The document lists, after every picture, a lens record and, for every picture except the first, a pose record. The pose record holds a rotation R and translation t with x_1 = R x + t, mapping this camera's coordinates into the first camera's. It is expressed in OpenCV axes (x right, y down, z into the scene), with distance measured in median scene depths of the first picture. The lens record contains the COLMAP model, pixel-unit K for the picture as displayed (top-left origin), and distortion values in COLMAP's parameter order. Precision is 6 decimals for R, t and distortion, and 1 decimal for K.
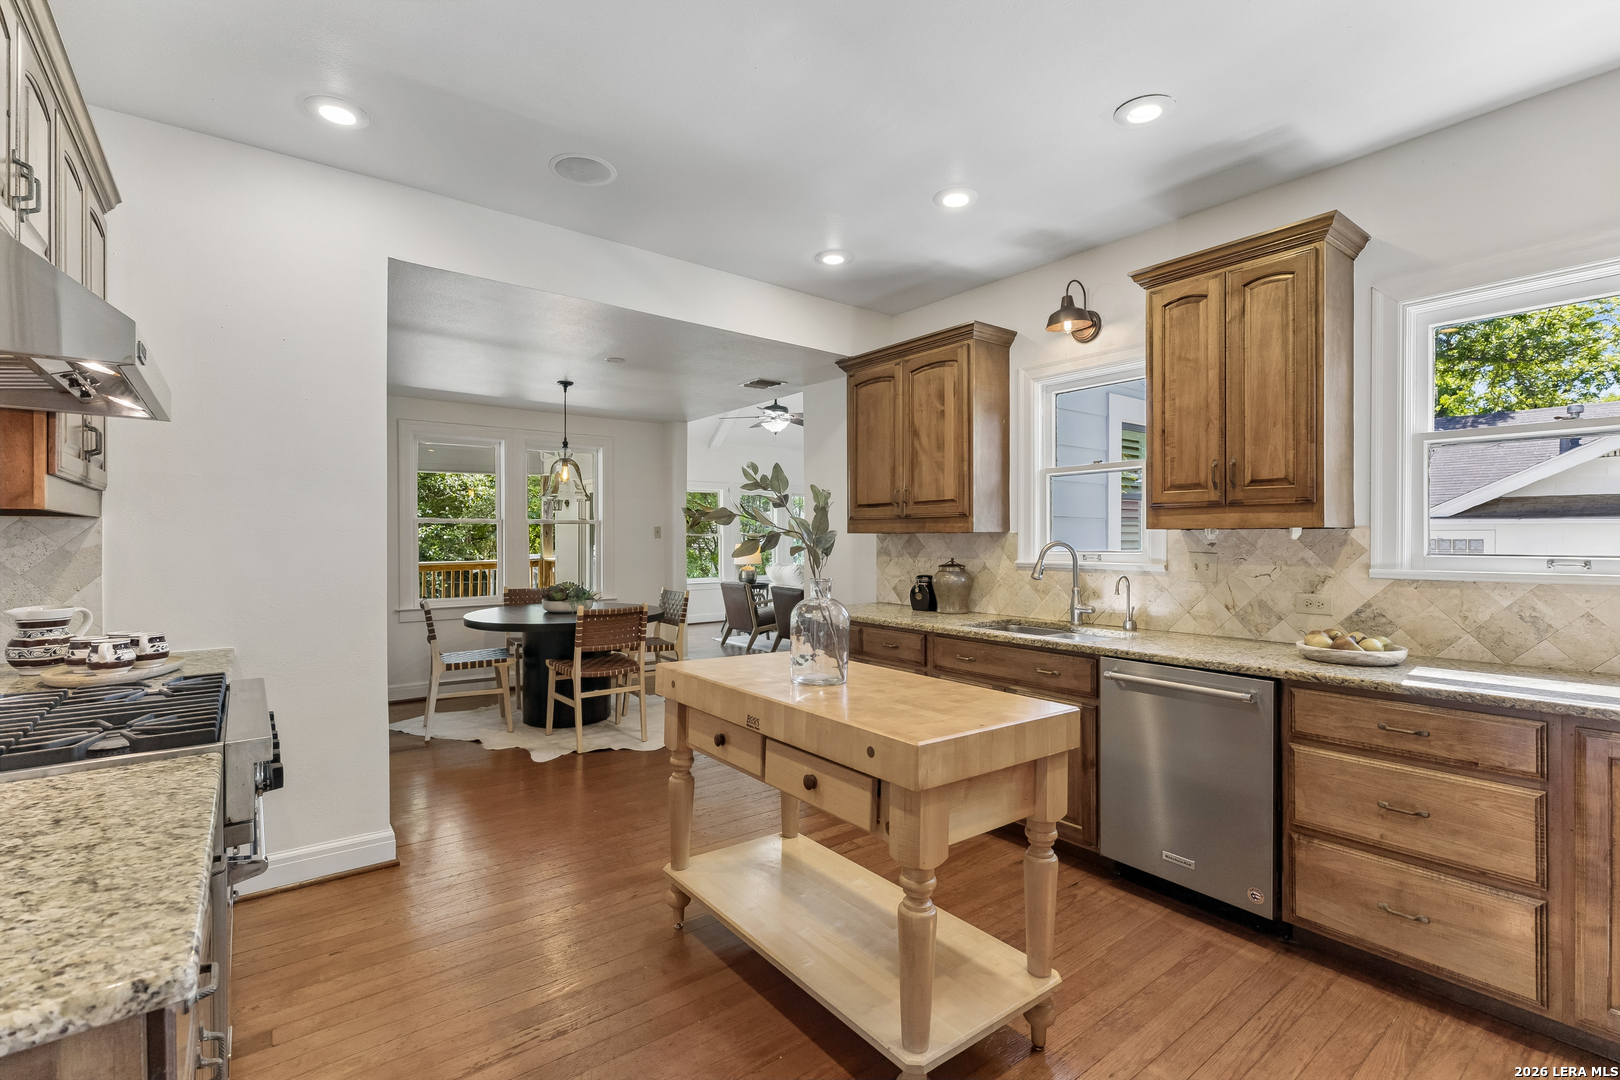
lens RADIAL K [[733.2, 0, 810.1], [0, 733.2, 544.9], [0, 0, 1]] dist [0.002418, -0.000085]
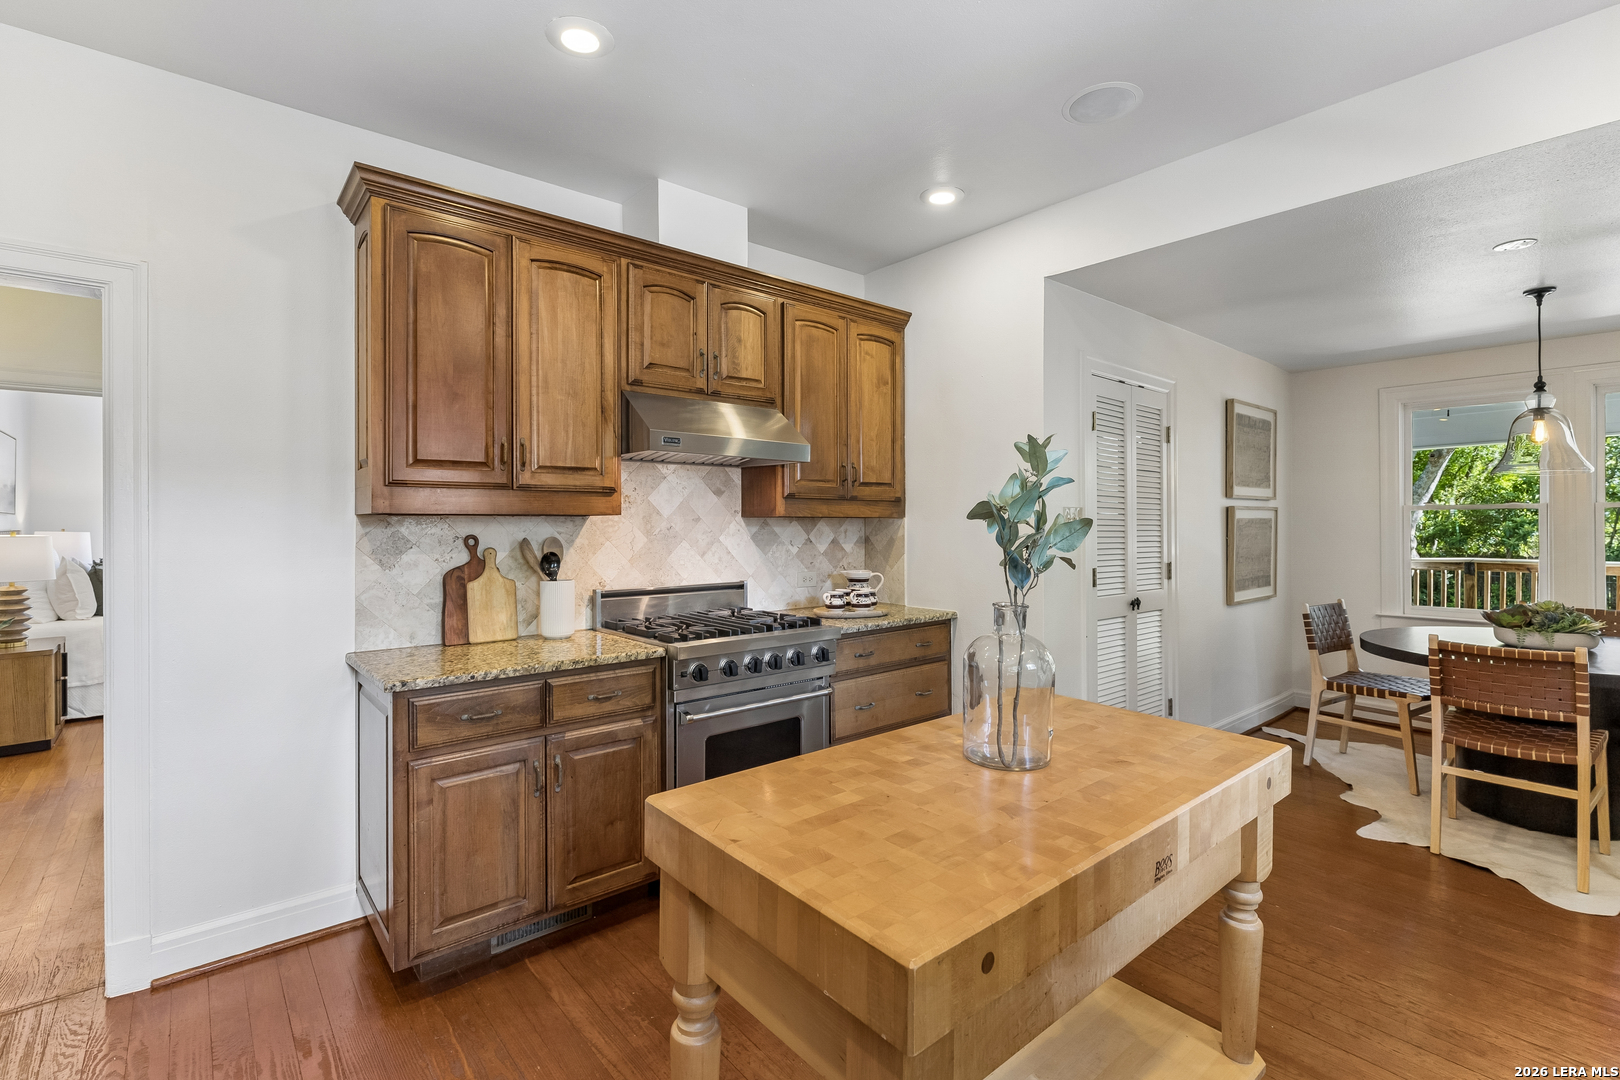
lens RADIAL K [[733.2, 0, 809.5], [0, 733.2, 522.2], [0, 0, 1]] dist [0.002418, -0.000085]
pose [[0.034149, 0.002344, -0.999414, 0.310037], [-0.005142, 0.999984, 0.002169, -0.017289], [0.999404, 0.005065, 0.034160, 0.363548]]
